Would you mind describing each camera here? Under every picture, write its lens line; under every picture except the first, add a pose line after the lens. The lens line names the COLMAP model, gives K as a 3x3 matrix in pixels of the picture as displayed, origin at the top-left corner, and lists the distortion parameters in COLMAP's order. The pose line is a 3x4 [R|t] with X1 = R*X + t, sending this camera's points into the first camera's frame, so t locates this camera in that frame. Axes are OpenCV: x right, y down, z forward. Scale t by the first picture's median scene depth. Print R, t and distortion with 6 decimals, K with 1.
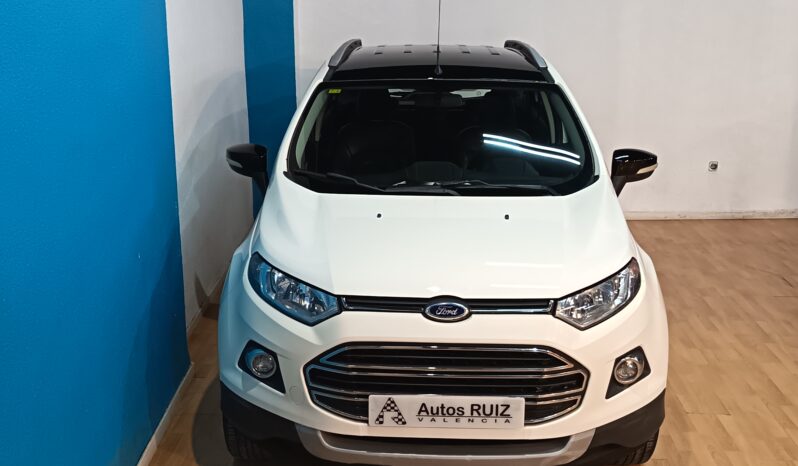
lens RADIAL K [[924.5, 0, 398.8], [0, 924.5, 207.0], [0, 0, 1]] dist [0.140543, -0.010087]
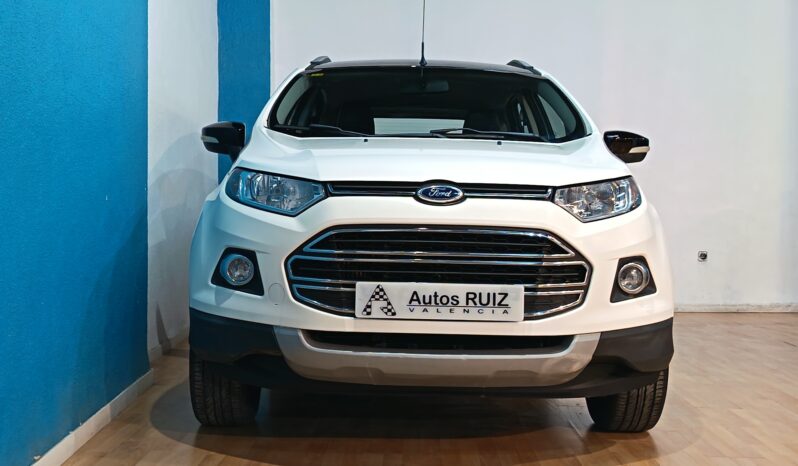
lens RADIAL K [[970.6, 0, 399.4], [0, 970.6, 201.0], [0, 0, 1]] dist [0.160267, -0.021501]
pose [[0.999444, 0.010681, 0.031596, -0.019843], [-0.003705, 0.977028, -0.213079, 0.321275], [-0.033145, 0.212843, 0.976524, 0.038324]]
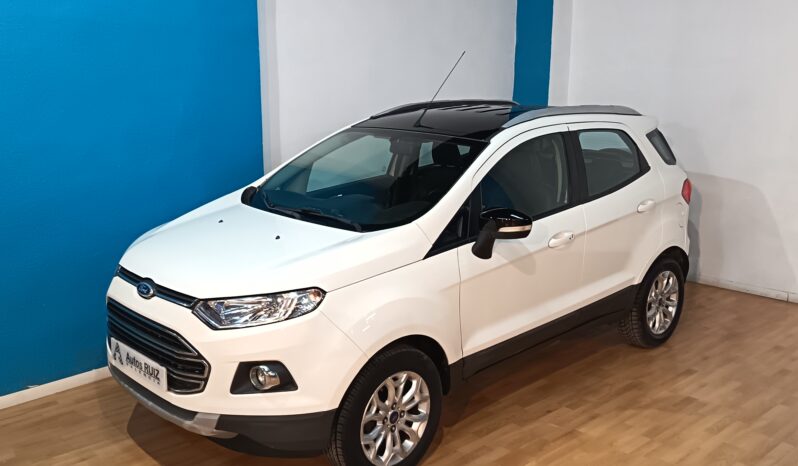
lens RADIAL K [[761.3, 0, 400.8], [0, 761.3, 211.3], [0, 0, 1]] dist [0.105020, -0.010625]
pose [[0.702024, 0.139033, -0.698450, 1.041667], [-0.152000, 0.987411, 0.043776, -0.100170], [0.695743, 0.075433, 0.714319, 0.443735]]
